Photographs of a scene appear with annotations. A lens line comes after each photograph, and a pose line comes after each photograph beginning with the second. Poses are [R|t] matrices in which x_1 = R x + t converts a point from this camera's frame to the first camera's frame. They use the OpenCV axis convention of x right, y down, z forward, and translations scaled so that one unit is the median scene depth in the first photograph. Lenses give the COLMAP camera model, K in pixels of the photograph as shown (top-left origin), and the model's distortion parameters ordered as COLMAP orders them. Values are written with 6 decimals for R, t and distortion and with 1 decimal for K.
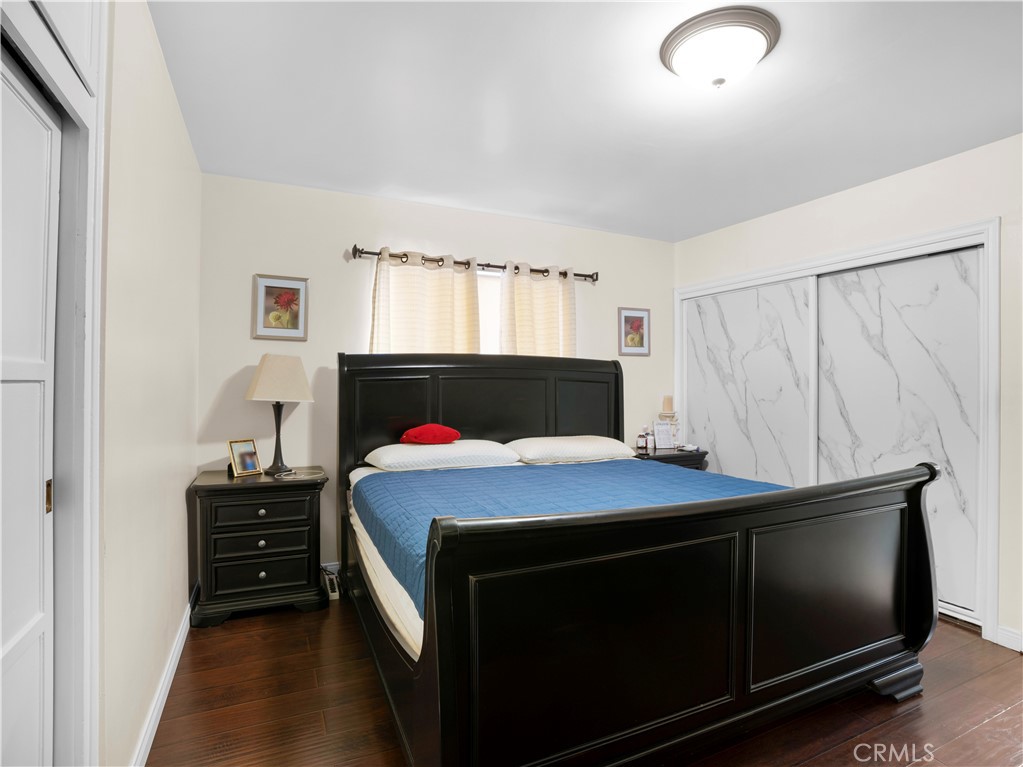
lens RADIAL K [[531.0, 0, 518.0], [0, 531.0, 380.5], [0, 0, 1]] dist [-0.071463, 0.031866]
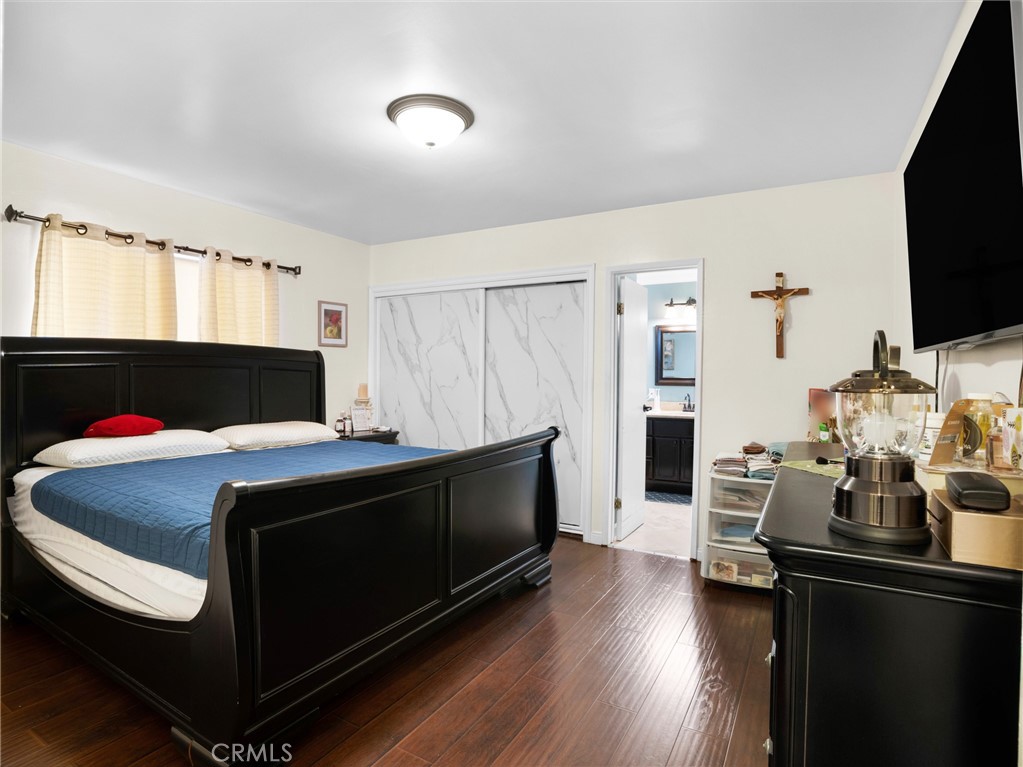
lens RADIAL K [[531.0, 0, 518.0], [0, 531.0, 380.5], [0, 0, 1]] dist [-0.071463, 0.031866]
pose [[0.824434, -0.003881, 0.565944, -0.097094], [-0.008126, 0.999792, 0.018693, -0.000771], [-0.565899, -0.020010, 0.824232, -0.126134]]
